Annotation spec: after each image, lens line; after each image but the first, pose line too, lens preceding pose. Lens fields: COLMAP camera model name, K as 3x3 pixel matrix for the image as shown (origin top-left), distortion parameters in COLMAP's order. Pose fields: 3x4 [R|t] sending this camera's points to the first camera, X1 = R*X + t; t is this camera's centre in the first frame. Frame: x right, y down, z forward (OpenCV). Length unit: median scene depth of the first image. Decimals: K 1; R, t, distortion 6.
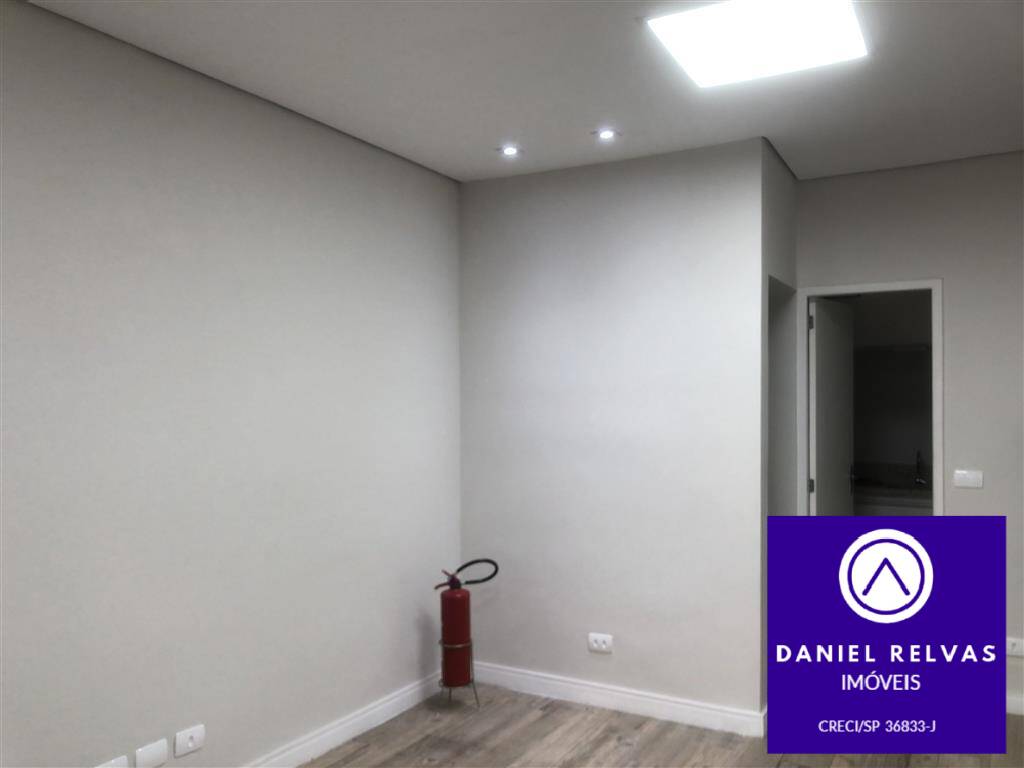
lens RADIAL K [[856.1, 0, 512.0], [0, 856.1, 384.0], [0, 0, 1]] dist [0.031122, 0.000266]
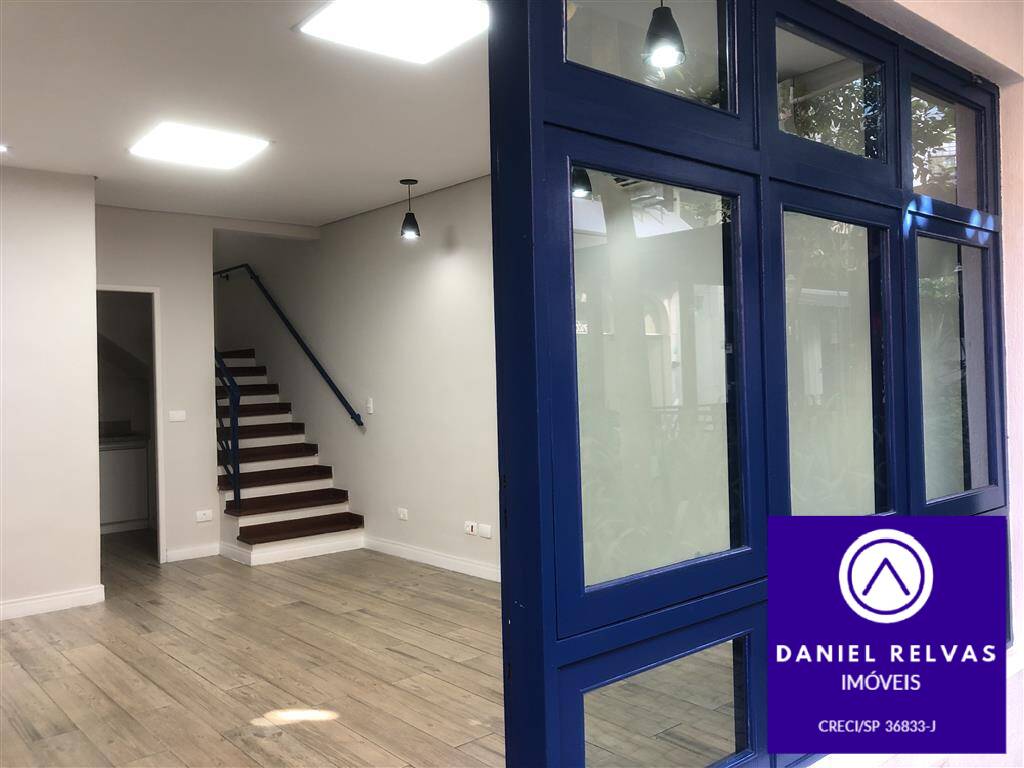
lens RADIAL K [[840.7, 0, 511.4], [0, 840.7, 363.6], [0, 0, 1]] dist [0.035178, 0.006220]
pose [[0.339082, 0.007897, 0.940724, -0.716684], [0.008929, 0.999893, -0.011612, 0.037639], [-0.940714, 0.012337, 0.338975, -0.086968]]
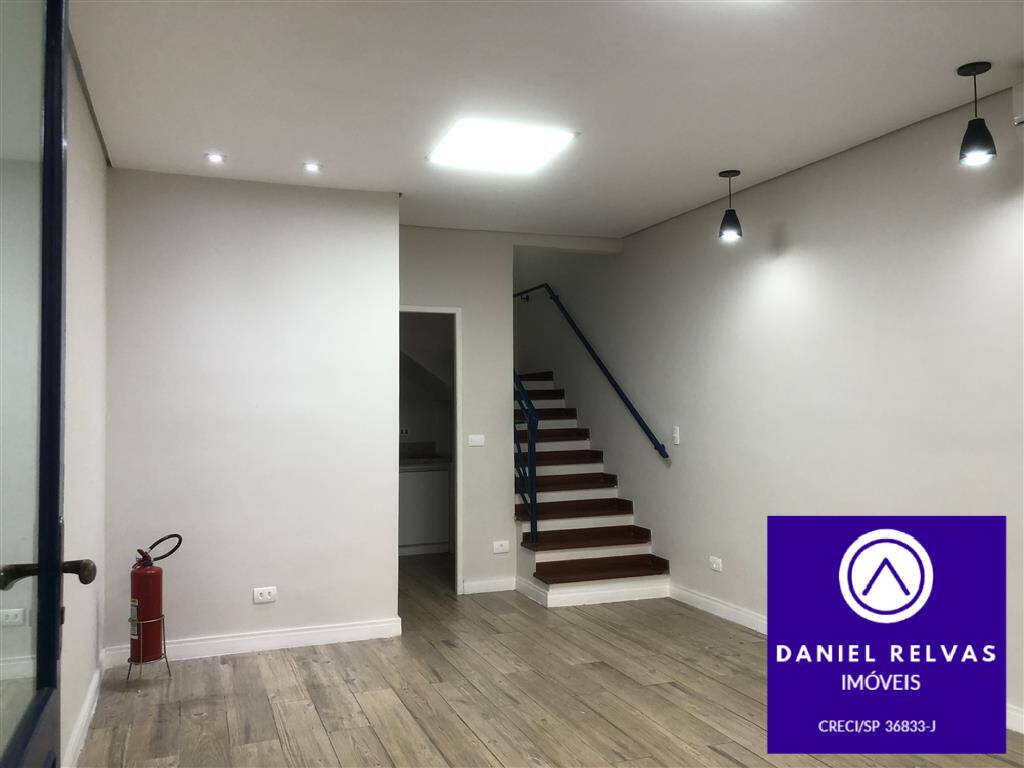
lens RADIAL K [[840.7, 0, 511.4], [0, 840.7, 363.6], [0, 0, 1]] dist [0.035178, 0.006220]
pose [[0.636624, 0.036274, 0.770321, -0.580933], [-0.006390, 0.999107, -0.041767, 0.036574], [-0.771148, 0.021667, 0.636287, 0.014747]]
